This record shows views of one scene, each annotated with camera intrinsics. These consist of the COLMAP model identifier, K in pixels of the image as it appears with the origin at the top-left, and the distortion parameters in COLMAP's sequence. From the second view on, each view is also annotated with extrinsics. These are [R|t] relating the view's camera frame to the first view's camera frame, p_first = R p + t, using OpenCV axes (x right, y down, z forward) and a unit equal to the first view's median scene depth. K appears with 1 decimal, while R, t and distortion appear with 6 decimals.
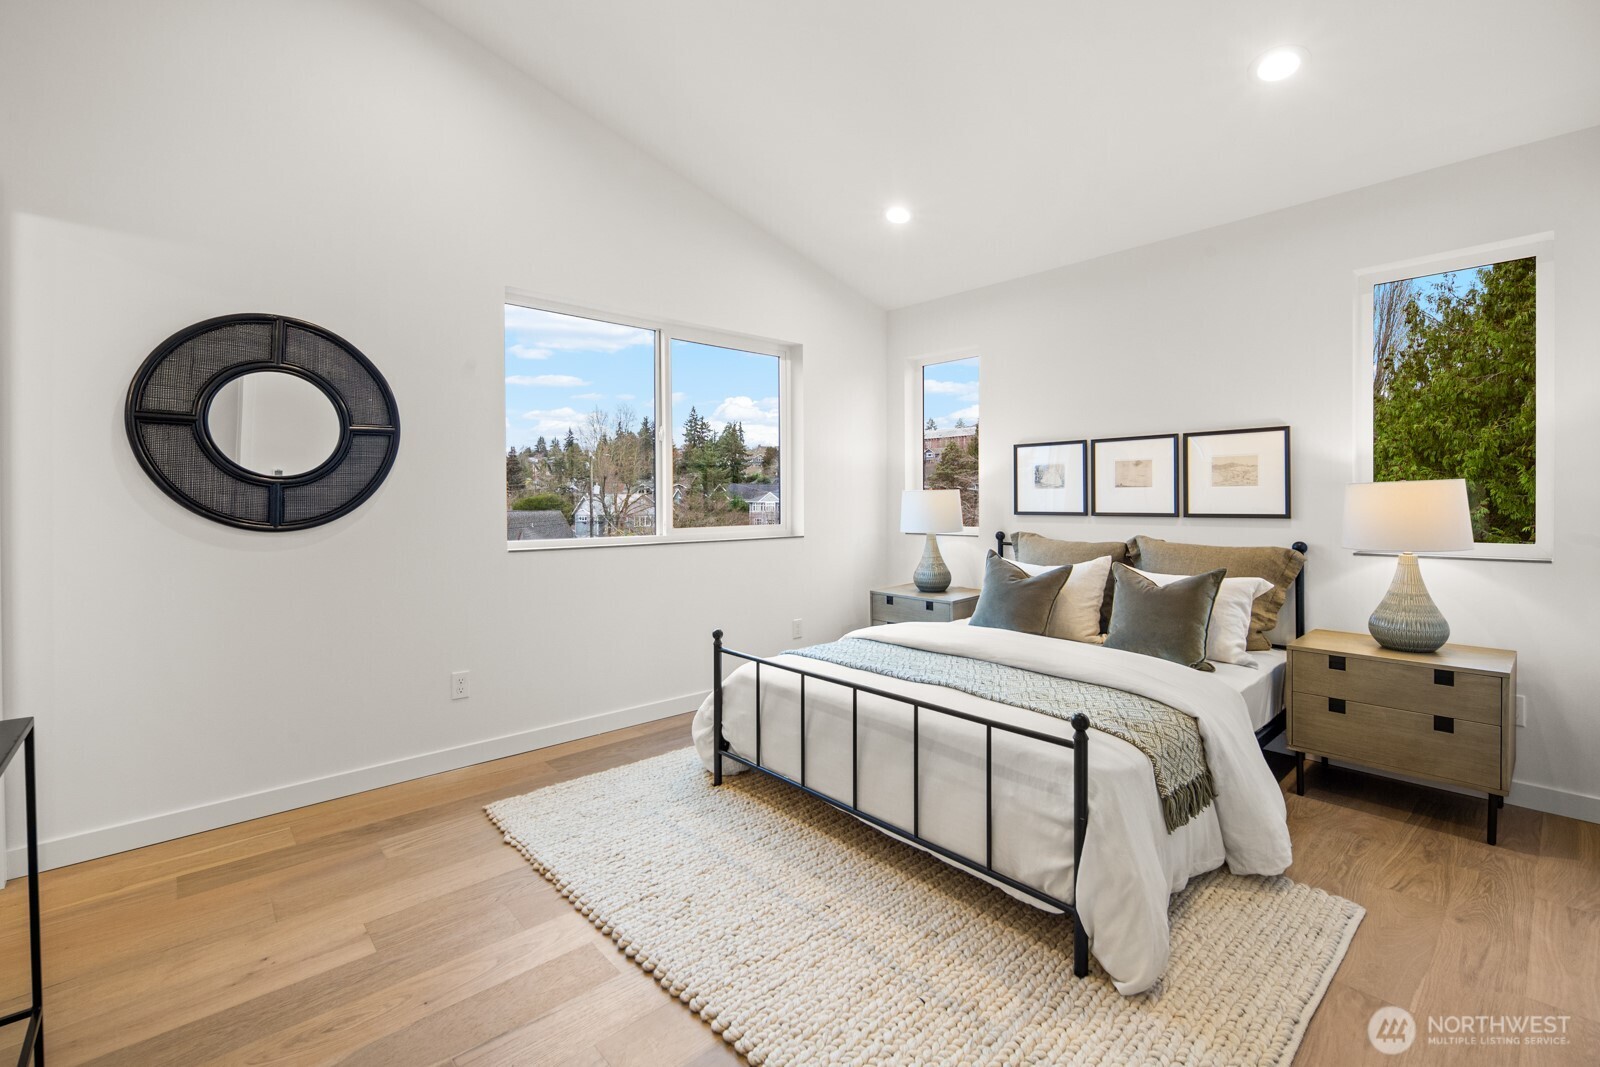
lens RADIAL K [[697.0, 0, 801.3], [0, 697.0, 521.2], [0, 0, 1]] dist [0.000295, -0.000085]
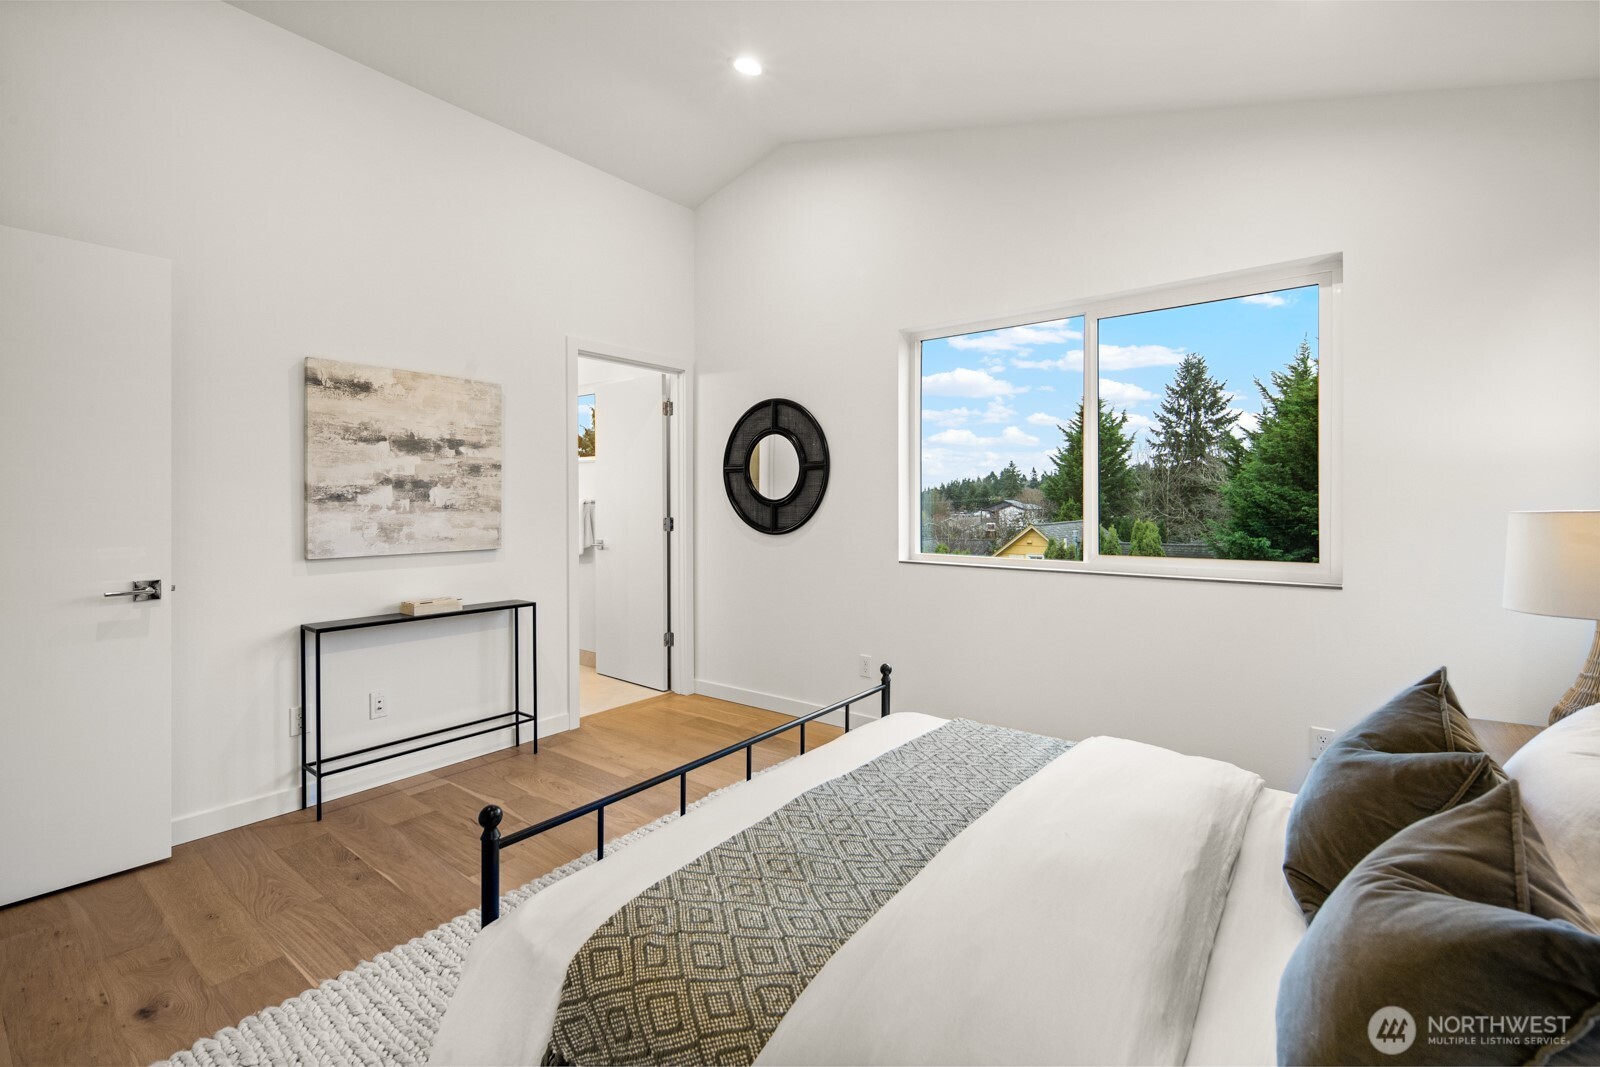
lens RADIAL K [[697.0, 0, 801.3], [0, 697.0, 521.2], [0, 0, 1]] dist [0.000295, -0.000085]
pose [[0.172343, 0.033369, -0.984472, 0.834936], [-0.027570, 0.999198, 0.029041, -0.064858], [0.984651, 0.022137, 0.173125, 0.798511]]
